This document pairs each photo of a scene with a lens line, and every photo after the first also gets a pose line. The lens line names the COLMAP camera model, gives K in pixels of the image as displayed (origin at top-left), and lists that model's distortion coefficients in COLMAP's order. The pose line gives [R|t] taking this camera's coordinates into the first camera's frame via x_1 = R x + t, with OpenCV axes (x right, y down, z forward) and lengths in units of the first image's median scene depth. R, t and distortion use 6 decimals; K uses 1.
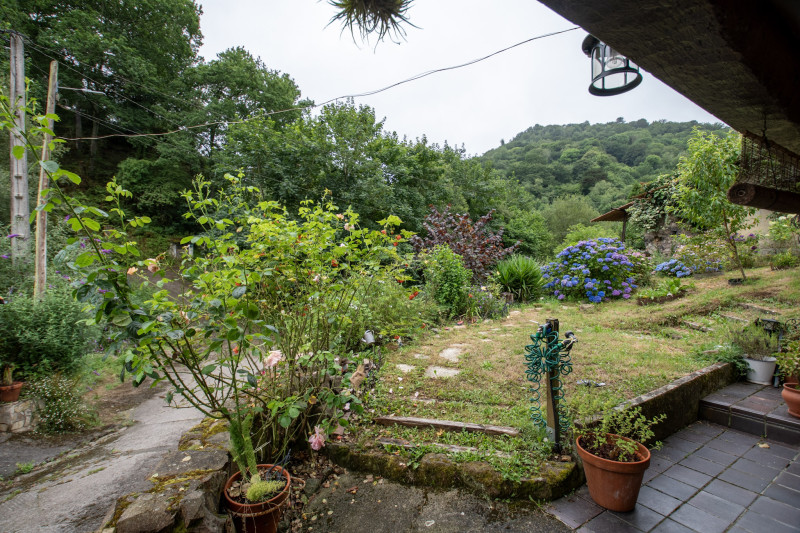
lens RADIAL K [[350.7, 0, 394.2], [0, 350.7, 271.1], [0, 0, 1]] dist [0.018155, -0.031465]
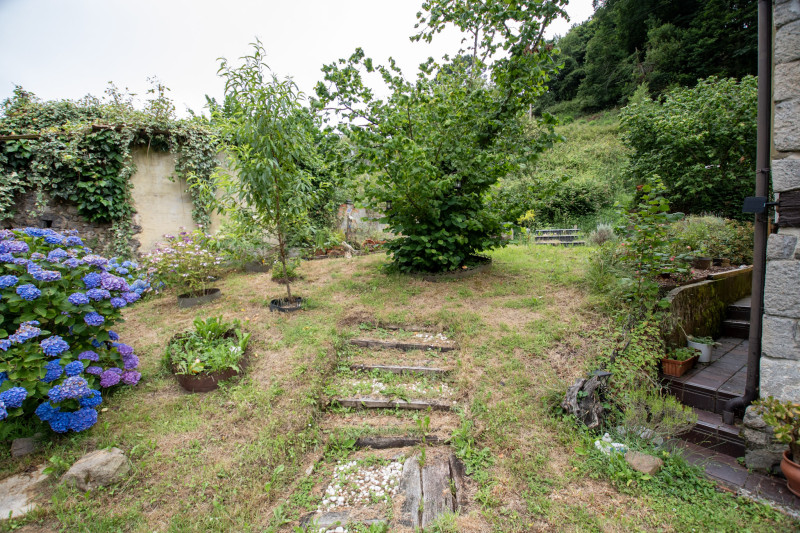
lens RADIAL K [[359.6, 0, 390.0], [0, 359.6, 266.0], [0, 0, 1]] dist [0.024984, -0.027483]
pose [[-0.121783, -0.043889, 0.991586, 0.197076], [0.042958, 0.997853, 0.049442, -0.059293], [-0.991627, 0.048618, -0.119636, 0.683292]]
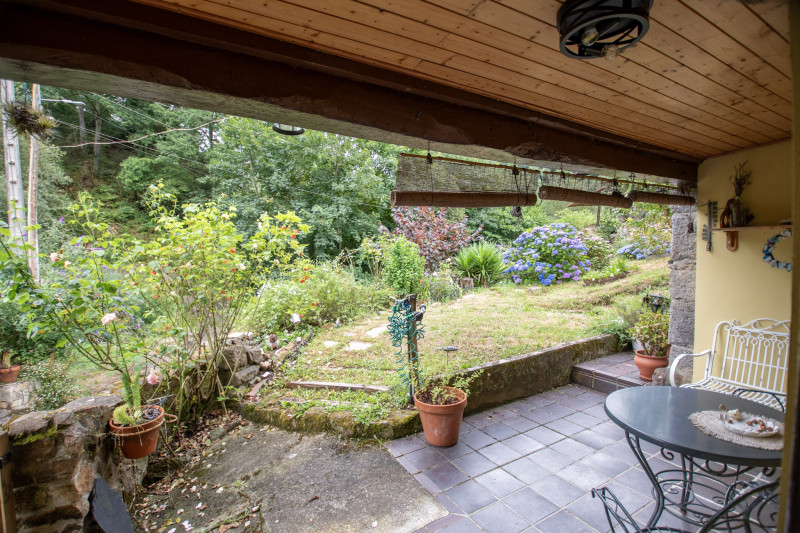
lens RADIAL K [[350.7, 0, 394.2], [0, 350.7, 271.1], [0, 0, 1]] dist [0.018155, -0.031465]
pose [[0.999351, -0.022754, -0.027943, 0.132495], [0.023569, 0.999296, 0.029172, 0.005299], [0.027259, -0.029812, 0.999184, -0.062268]]
